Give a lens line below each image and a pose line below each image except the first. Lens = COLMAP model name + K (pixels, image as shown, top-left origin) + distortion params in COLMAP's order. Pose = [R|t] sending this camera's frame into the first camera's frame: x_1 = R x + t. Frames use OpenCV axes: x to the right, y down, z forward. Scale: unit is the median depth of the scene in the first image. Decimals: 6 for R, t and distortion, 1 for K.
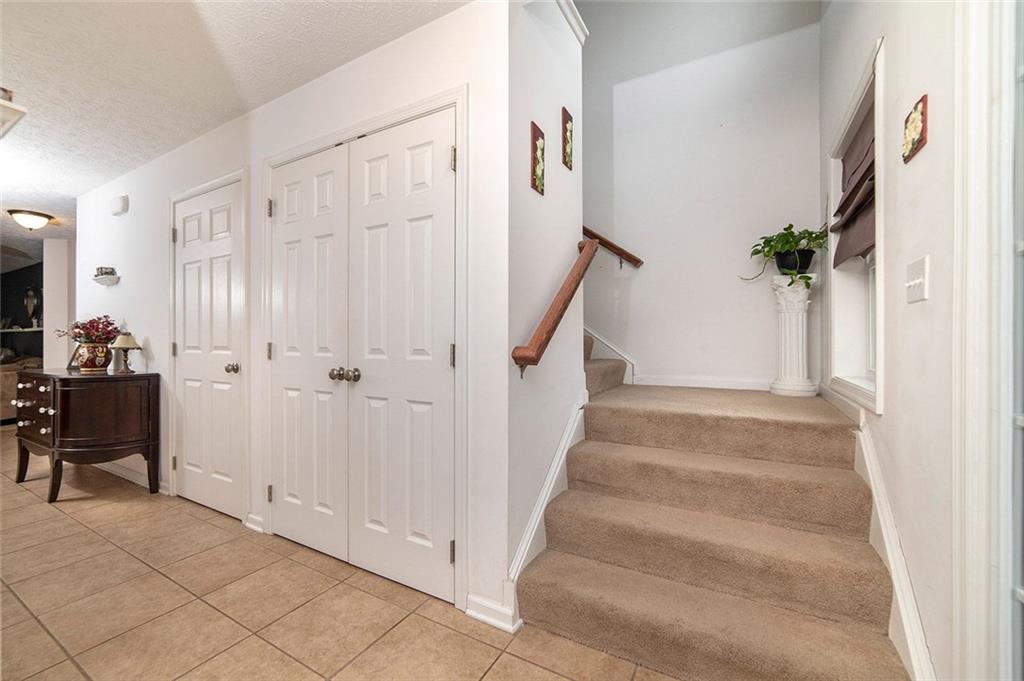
lens RADIAL K [[501.0, 0, 511.7], [0, 501.0, 344.7], [0, 0, 1]] dist [-0.004083, -0.000405]
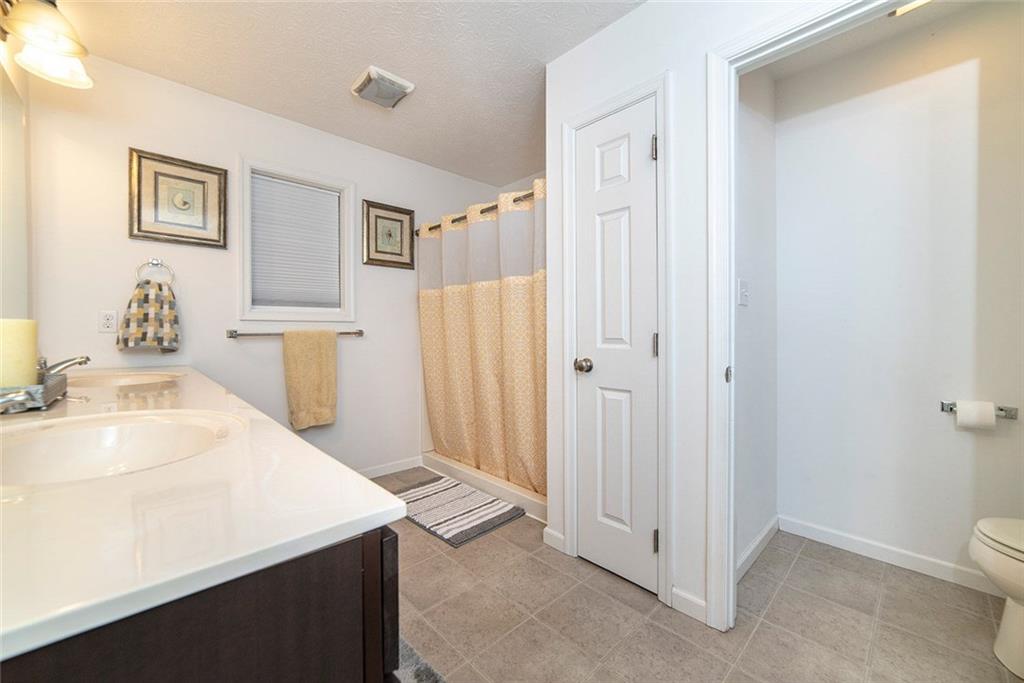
lens RADIAL K [[396.1, 0, 512.5], [0, 396.1, 333.0], [0, 0, 1]] dist [0.000798, 0.000062]
pose [[0.982009, -0.002070, -0.188824, -0.309786], [0.002441, 0.999996, 0.001731, -0.004108], [0.188819, -0.002161, 0.982009, 0.211394]]
